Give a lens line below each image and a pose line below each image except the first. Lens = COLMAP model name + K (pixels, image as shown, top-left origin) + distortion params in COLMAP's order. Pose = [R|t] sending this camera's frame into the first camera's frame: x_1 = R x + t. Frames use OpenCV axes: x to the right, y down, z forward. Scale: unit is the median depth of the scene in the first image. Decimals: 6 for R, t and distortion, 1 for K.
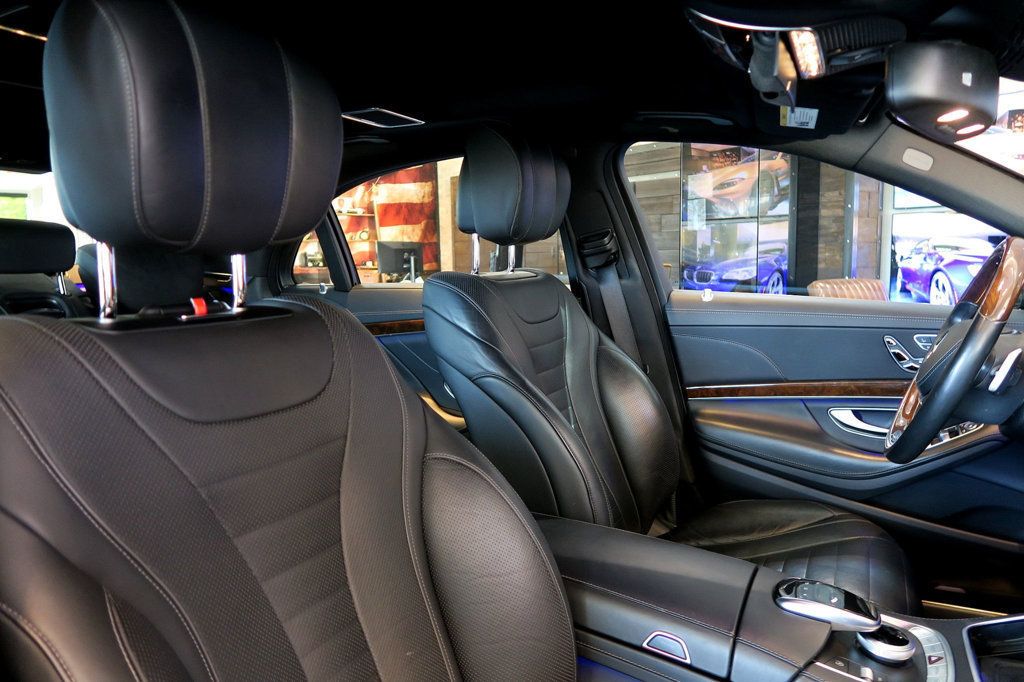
lens RADIAL K [[698.3, 0, 513.5], [0, 698.3, 351.2], [0, 0, 1]] dist [-0.009980, 0.000192]
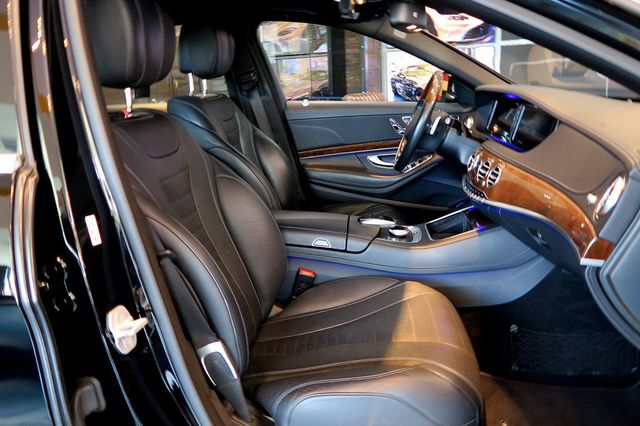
lens RADIAL K [[465.5, 0, 320.0], [0, 465.5, 213.0], [0, 0, 1]] dist [-0.002412, -0.000245]
pose [[0.936550, -0.122149, 0.328562, -0.146357], [0.075771, 0.985706, 0.150473, 0.029449], [-0.342246, -0.116030, 0.932419, -0.247899]]
